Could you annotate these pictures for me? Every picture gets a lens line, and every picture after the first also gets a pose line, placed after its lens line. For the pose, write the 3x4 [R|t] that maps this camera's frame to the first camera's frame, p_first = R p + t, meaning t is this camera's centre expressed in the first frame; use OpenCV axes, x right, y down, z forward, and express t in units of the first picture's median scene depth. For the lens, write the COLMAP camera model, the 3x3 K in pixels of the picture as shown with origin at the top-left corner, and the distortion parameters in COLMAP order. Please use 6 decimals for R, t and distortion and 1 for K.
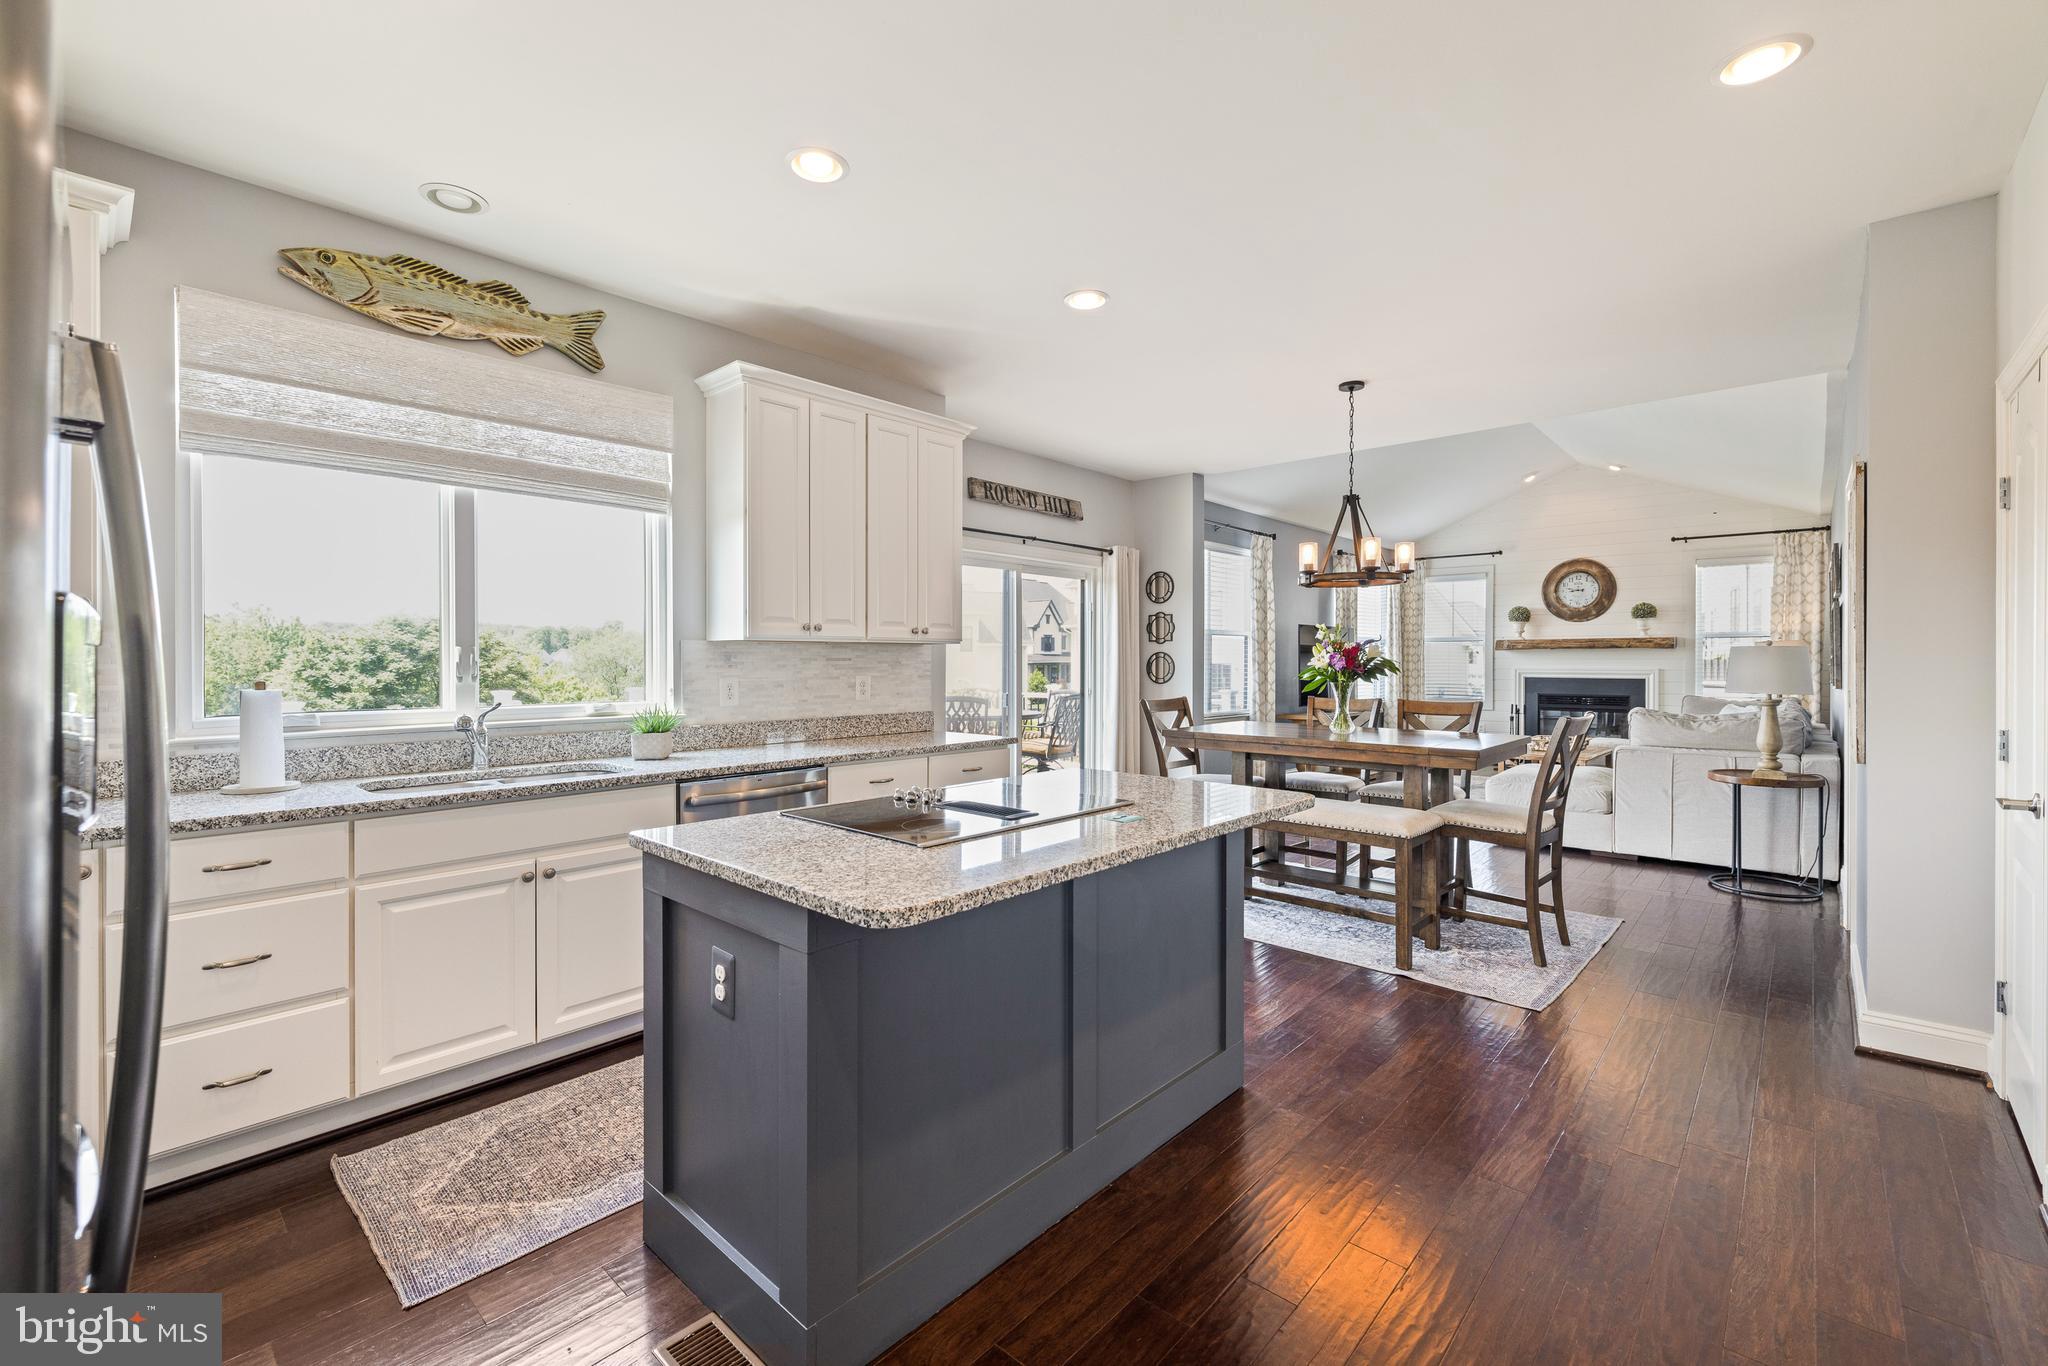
lens RADIAL K [[823.3, 0, 1022.1], [0, 823.3, 669.0], [0, 0, 1]] dist [-0.003862, -0.000104]
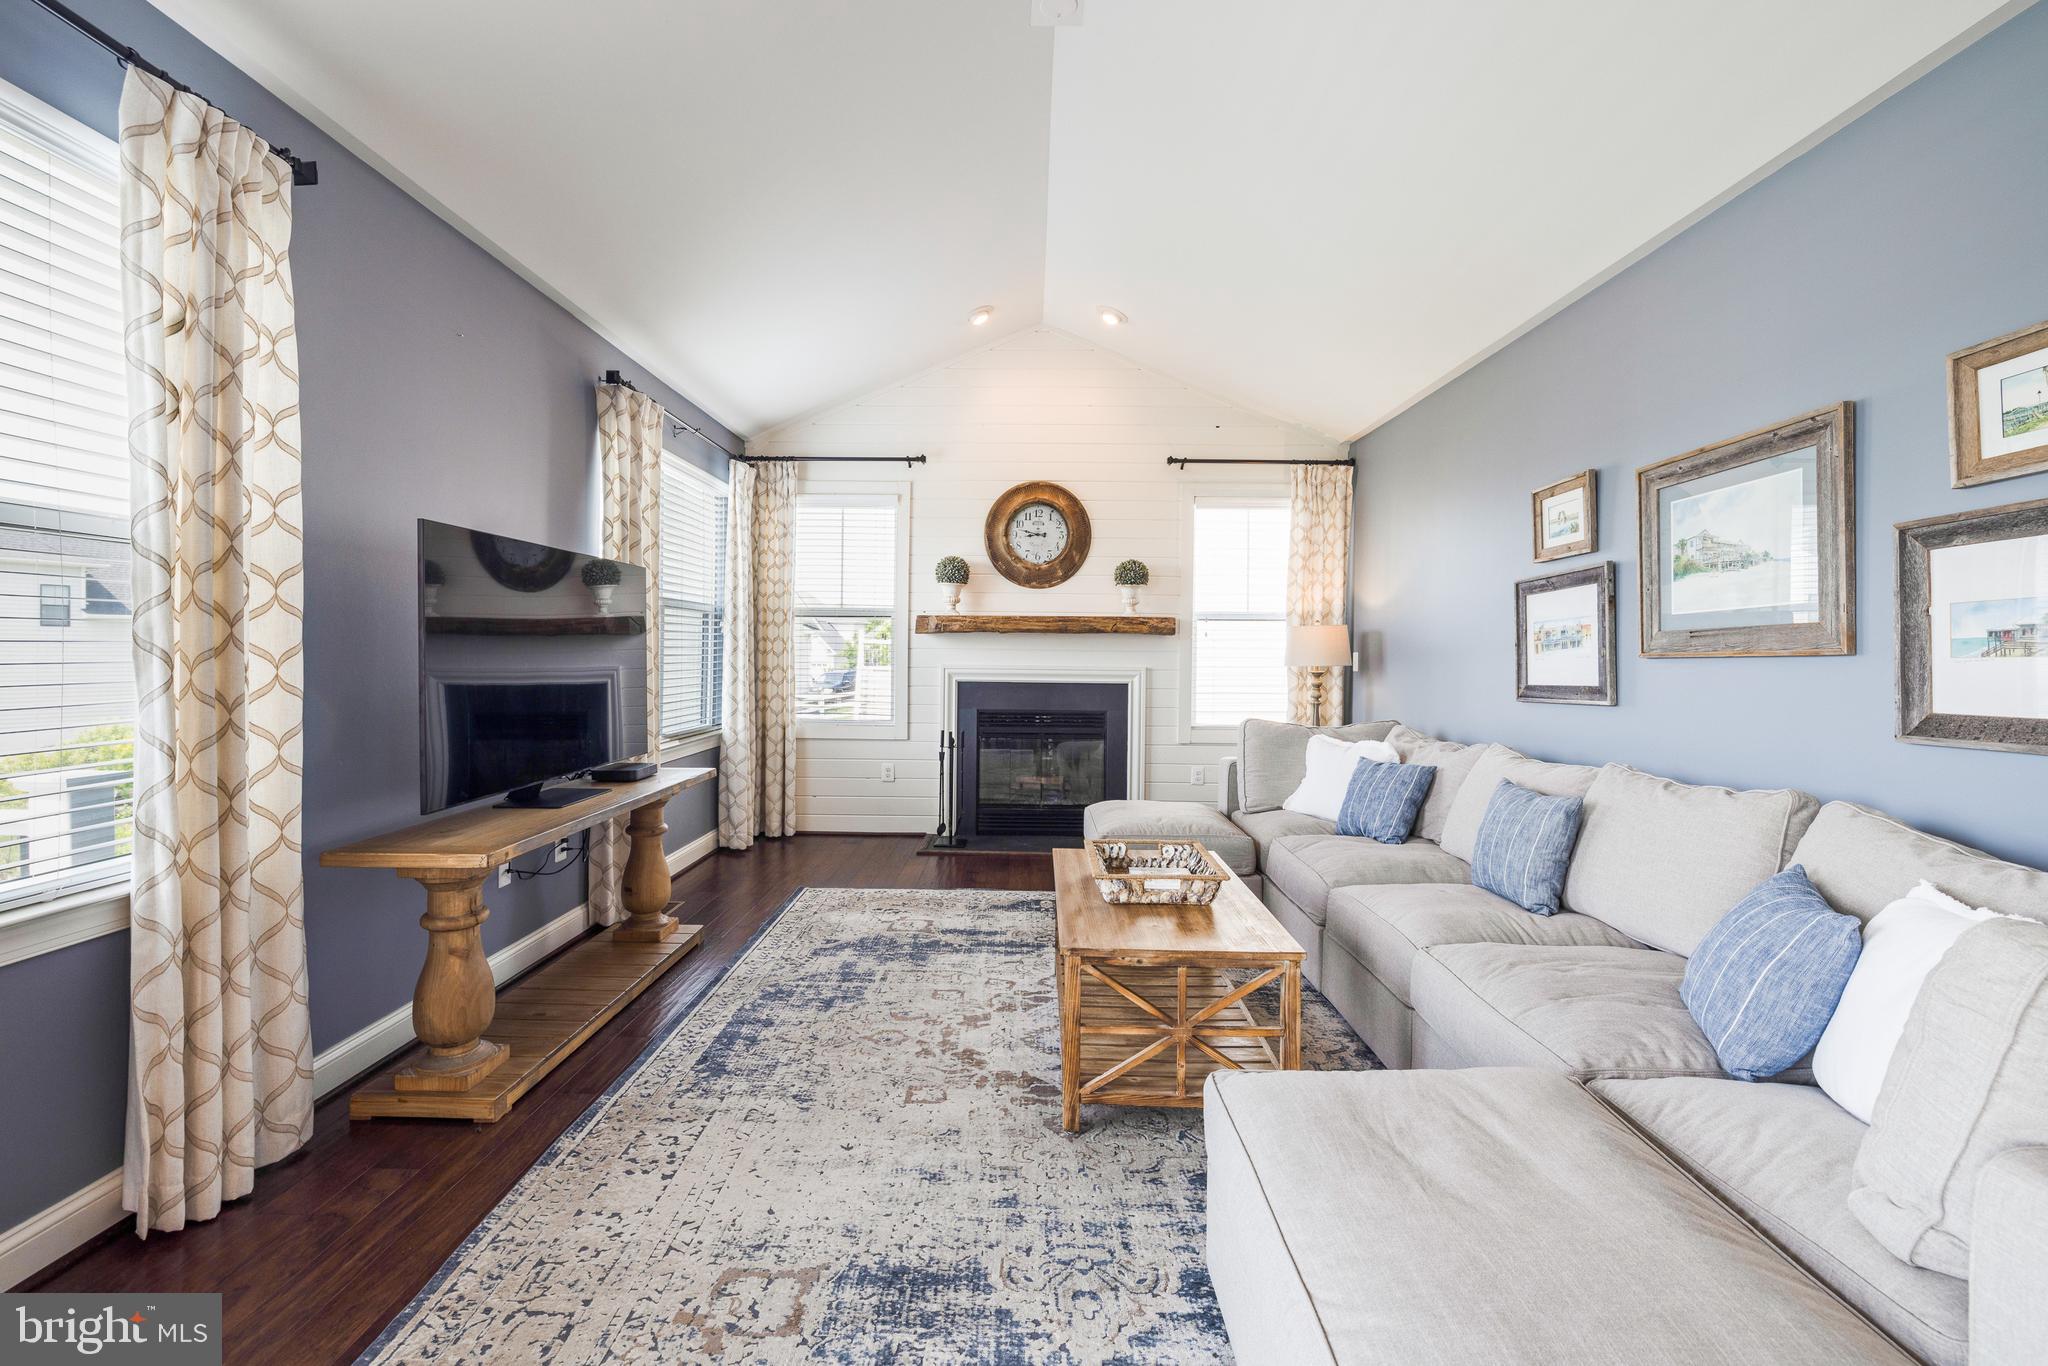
lens RADIAL K [[872.7, 0, 1020.0], [0, 872.7, 652.1], [0, 0, 1]] dist [0.005225, 0.000108]
pose [[0.737394, 0.006930, 0.675428, 0.241786], [-0.003169, 0.999972, -0.006800, -0.006719], [-0.675456, 0.002873, 0.737395, 0.543510]]
